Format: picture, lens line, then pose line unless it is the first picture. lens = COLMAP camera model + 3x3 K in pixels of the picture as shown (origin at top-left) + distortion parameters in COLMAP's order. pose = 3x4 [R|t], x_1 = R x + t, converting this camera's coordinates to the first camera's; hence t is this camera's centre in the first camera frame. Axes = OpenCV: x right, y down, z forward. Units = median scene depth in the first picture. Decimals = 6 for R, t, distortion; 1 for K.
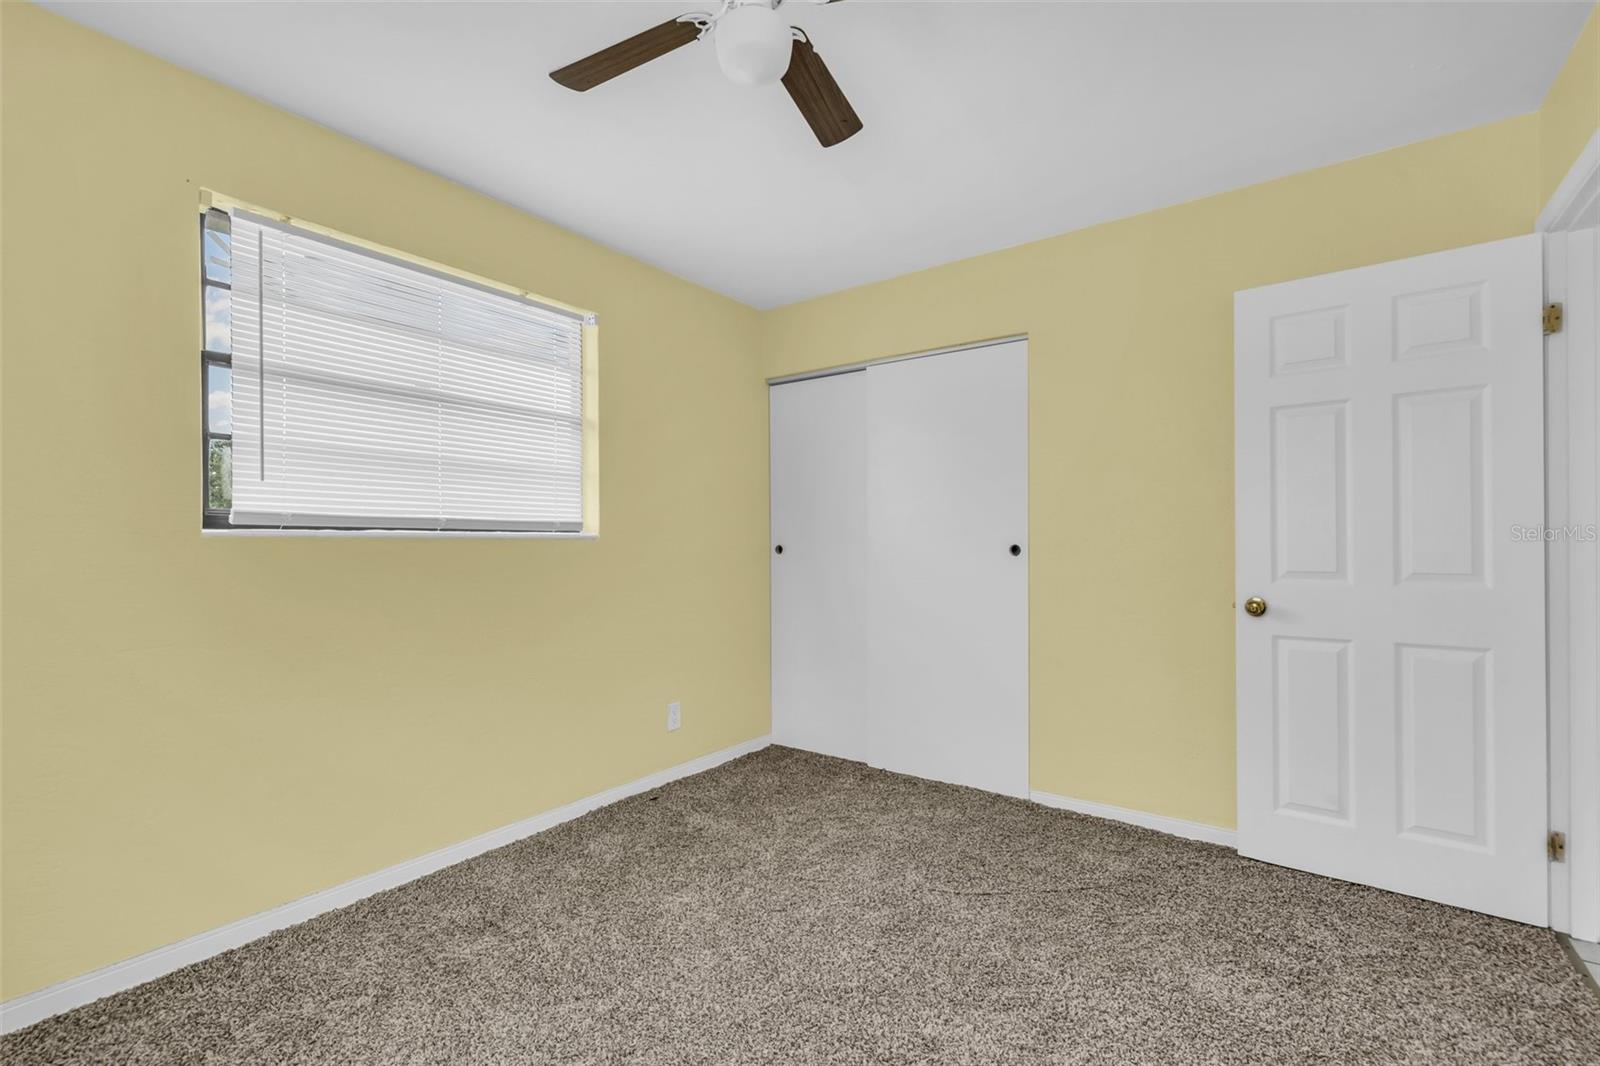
lens RADIAL K [[702.0, 0, 806.7], [0, 702.0, 543.6], [0, 0, 1]] dist [0.002962, 0.000544]
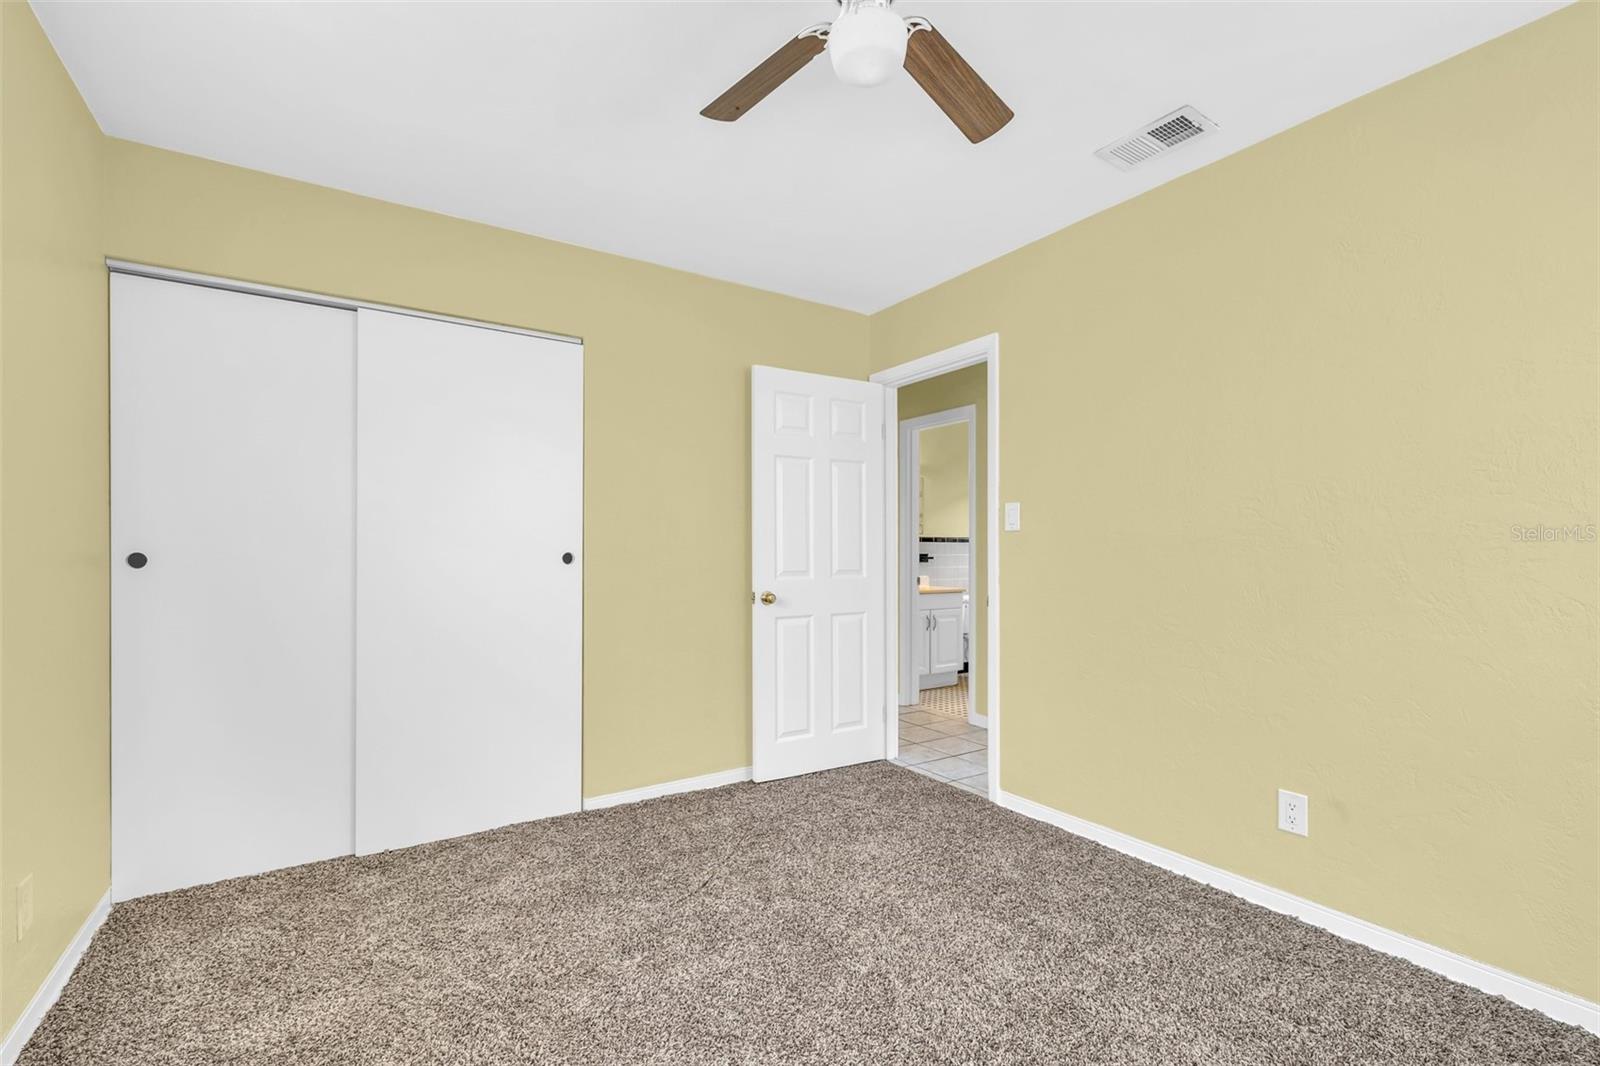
lens RADIAL K [[702.0, 0, 806.7], [0, 702.0, 543.6], [0, 0, 1]] dist [0.002962, 0.000544]
pose [[0.351579, 0.012709, 0.936072, -0.609033], [-0.002591, 0.999917, -0.012602, 0.000568], [-0.936155, 0.002005, 0.351583, 0.429079]]
